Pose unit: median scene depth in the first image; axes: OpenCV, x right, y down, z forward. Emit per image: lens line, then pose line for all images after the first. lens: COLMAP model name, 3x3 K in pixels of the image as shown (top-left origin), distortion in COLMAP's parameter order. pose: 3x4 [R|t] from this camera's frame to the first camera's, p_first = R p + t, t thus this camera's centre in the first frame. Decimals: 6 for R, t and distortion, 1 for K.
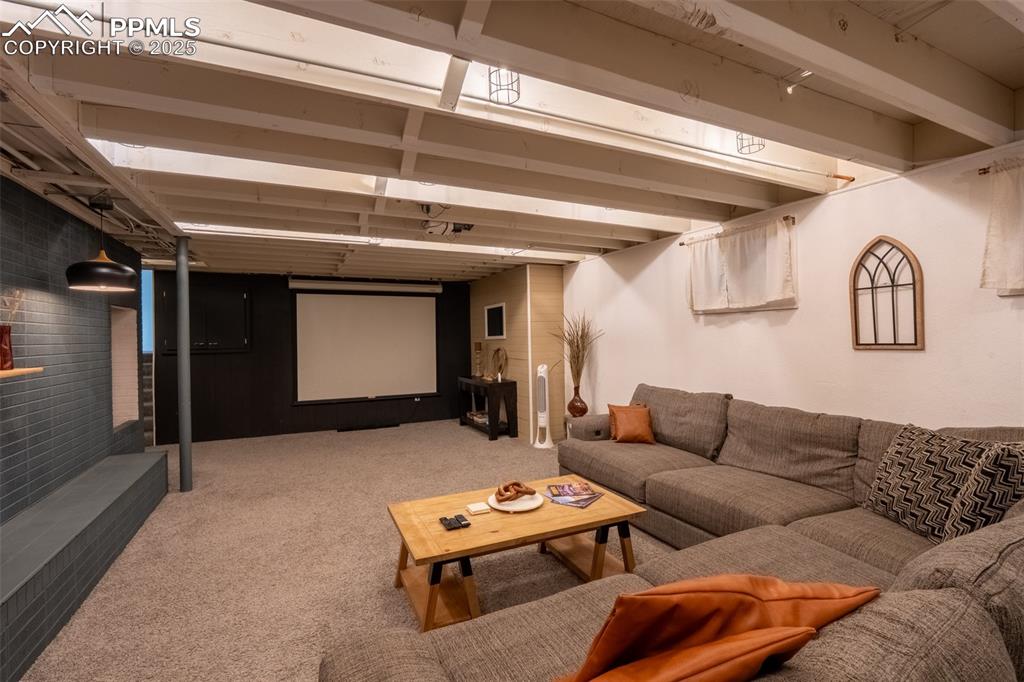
lens RADIAL K [[451.3, 0, 507.6], [0, 451.3, 340.0], [0, 0, 1]] dist [-0.009150, 0.000426]
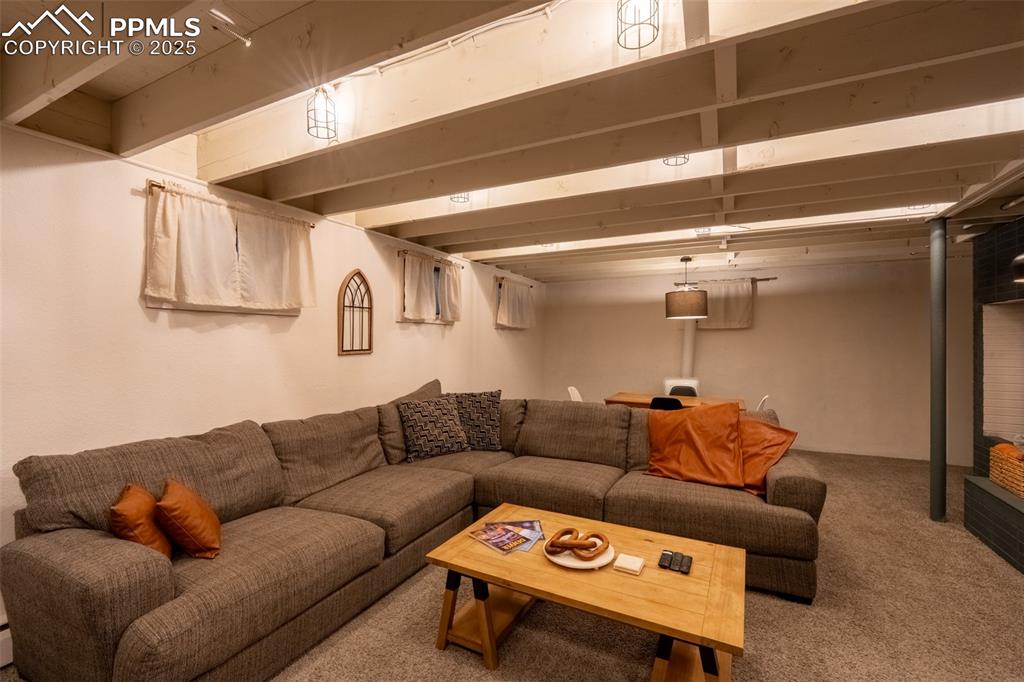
lens RADIAL K [[451.3, 0, 507.6], [0, 451.3, 340.0], [0, 0, 1]] dist [-0.009150, 0.000426]
pose [[-0.609415, 0.012530, 0.792752, -0.376387], [0.012715, 0.999901, -0.006030, -0.005594], [-0.792749, 0.006405, -0.609514, 1.108785]]
